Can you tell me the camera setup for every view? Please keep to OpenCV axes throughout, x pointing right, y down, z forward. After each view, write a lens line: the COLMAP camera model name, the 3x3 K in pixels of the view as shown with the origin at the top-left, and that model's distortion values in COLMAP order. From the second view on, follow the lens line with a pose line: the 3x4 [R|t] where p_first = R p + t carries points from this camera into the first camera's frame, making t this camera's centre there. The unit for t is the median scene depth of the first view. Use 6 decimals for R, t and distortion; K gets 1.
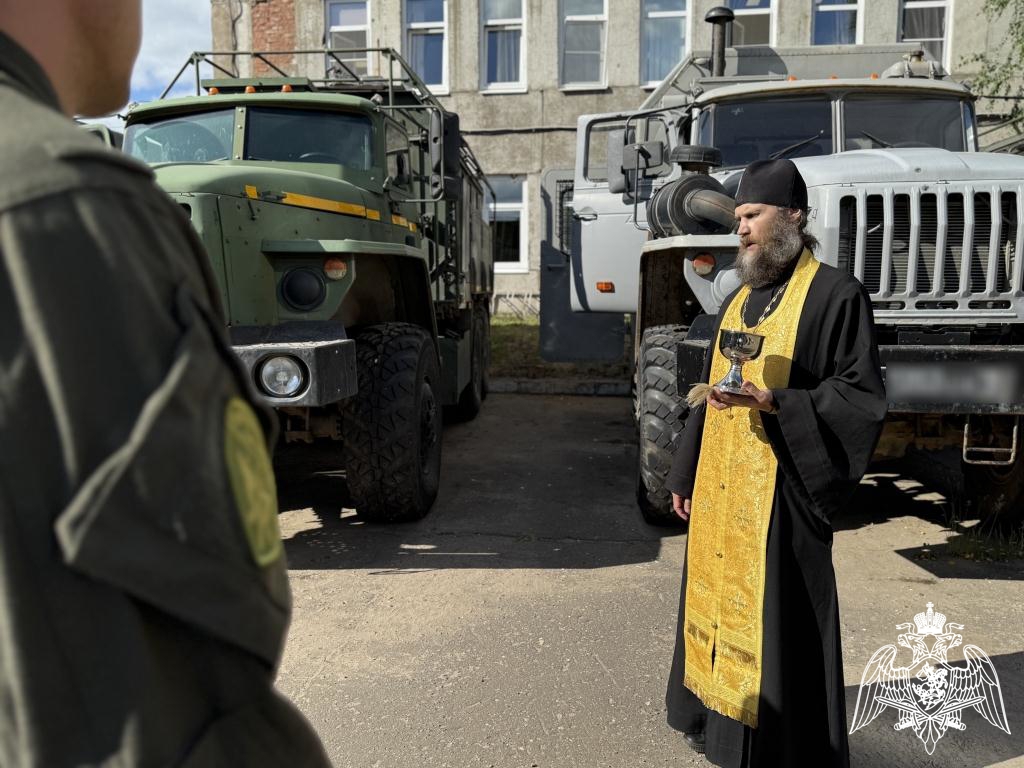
lens RADIAL K [[840.4, 0, 510.9], [0, 840.4, 384.9], [0, 0, 1]] dist [0.003706, -0.000273]
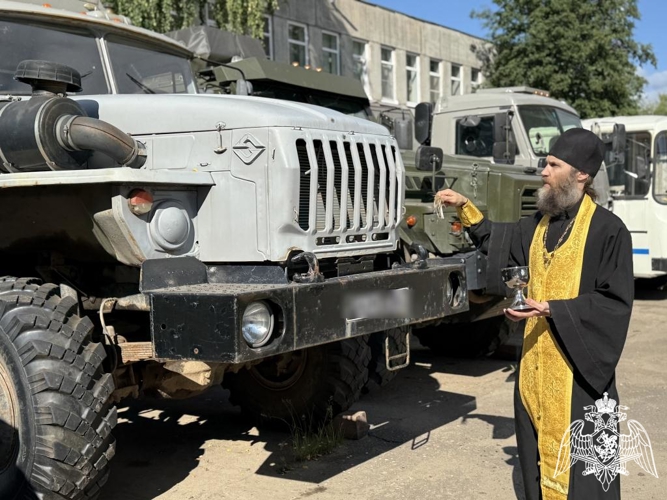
lens RADIAL K [[781.3, 0, 333.4], [0, 781.3, 250.7], [0, 0, 1]] dist [0.091823, 0.000000]
pose [[0.511717, -0.049315, 0.857738, -0.344798], [0.126622, 0.991778, -0.018519, -0.051011], [-0.849772, 0.118085, 0.513754, 0.400462]]
